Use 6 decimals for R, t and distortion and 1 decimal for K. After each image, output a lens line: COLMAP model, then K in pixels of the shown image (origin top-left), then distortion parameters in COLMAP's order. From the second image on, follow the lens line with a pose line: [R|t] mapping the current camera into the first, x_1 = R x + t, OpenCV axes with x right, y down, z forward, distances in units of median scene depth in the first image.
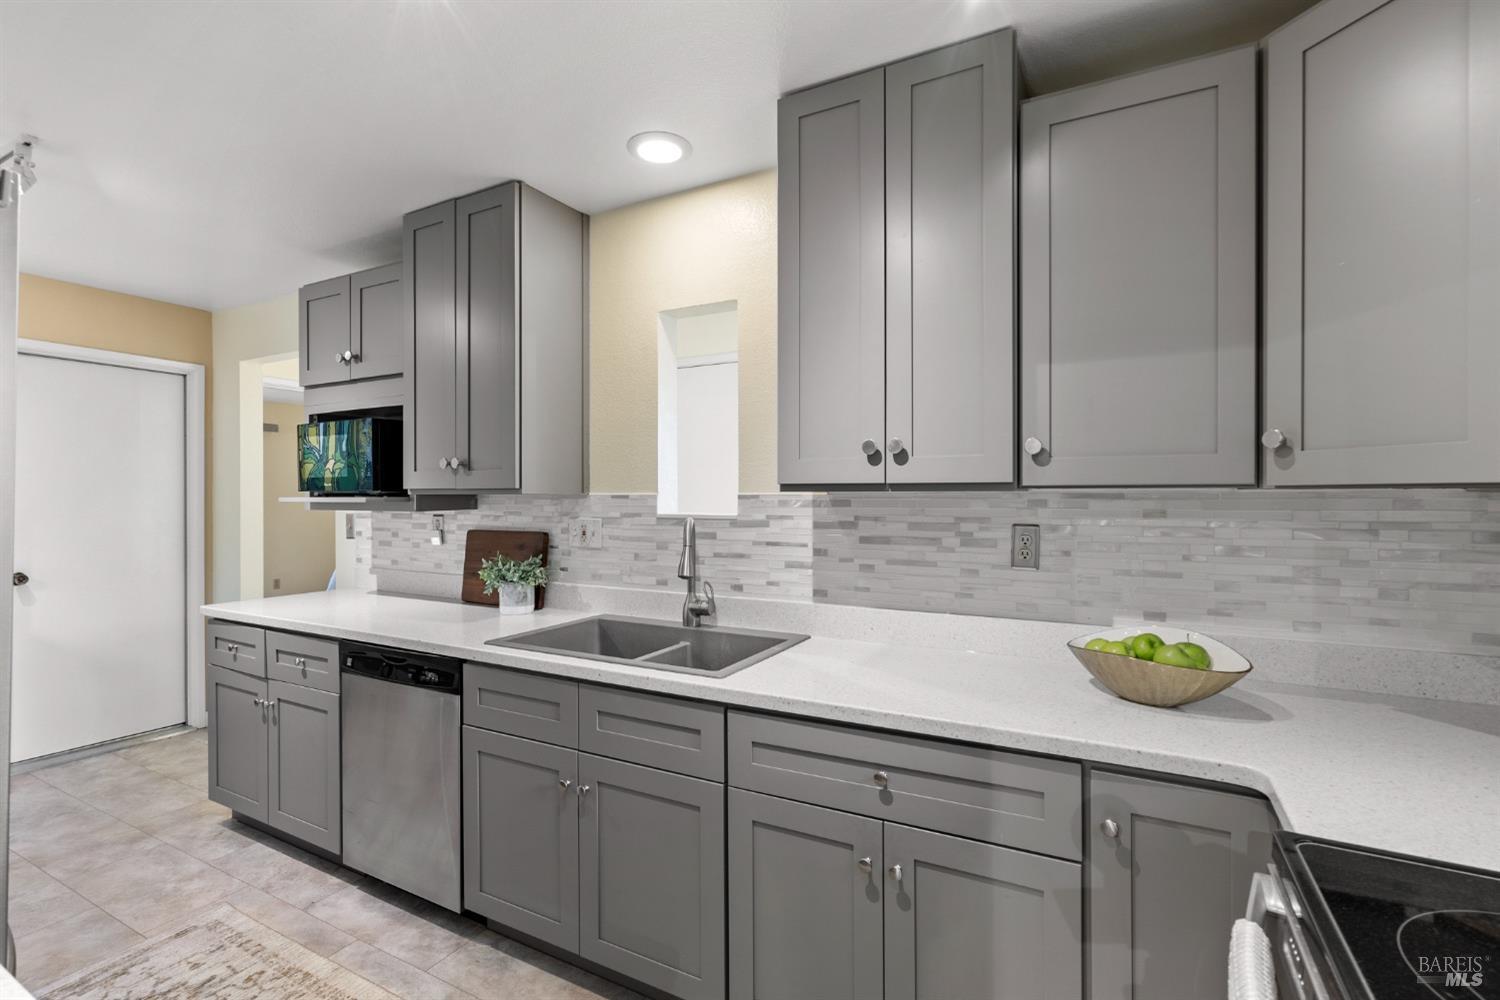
lens RADIAL K [[682.0, 0, 737.0], [0, 682.0, 496.4], [0, 0, 1]] dist [-0.000793, 0.000460]
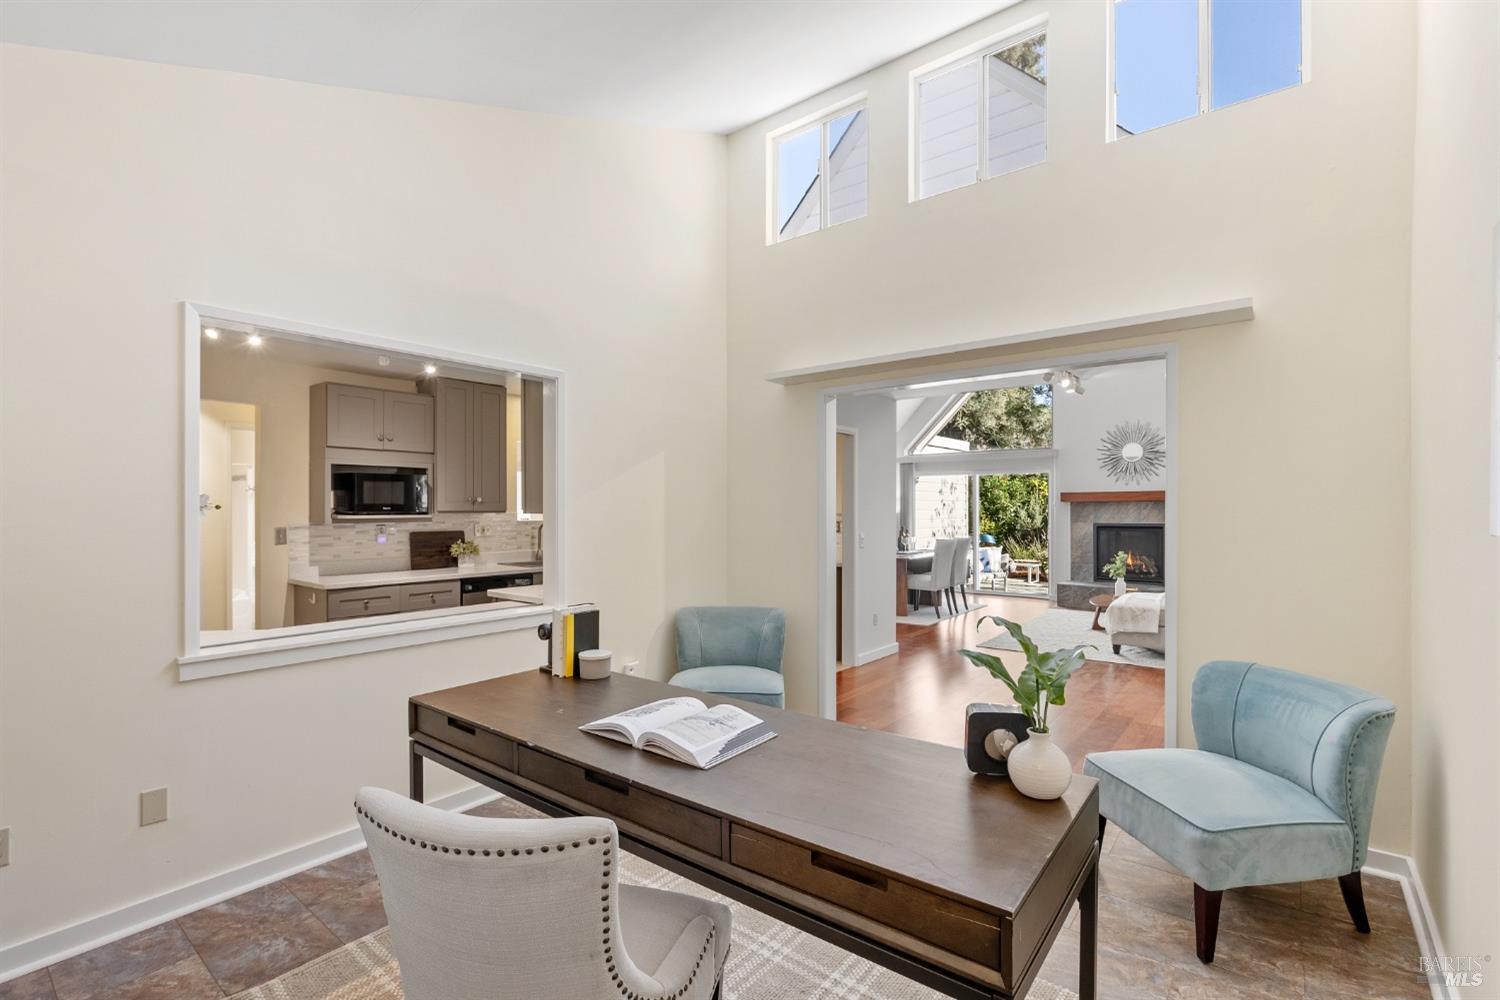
lens RADIAL K [[682.0, 0, 752.3], [0, 682.0, 507.1], [0, 0, 1]] dist [-0.000793, 0.000460]
pose [[0.160049, 0.004615, 0.987098, -2.316326], [0.001804, 0.999986, -0.004968, -0.009793], [-0.987107, 0.002576, 0.160038, -0.255535]]
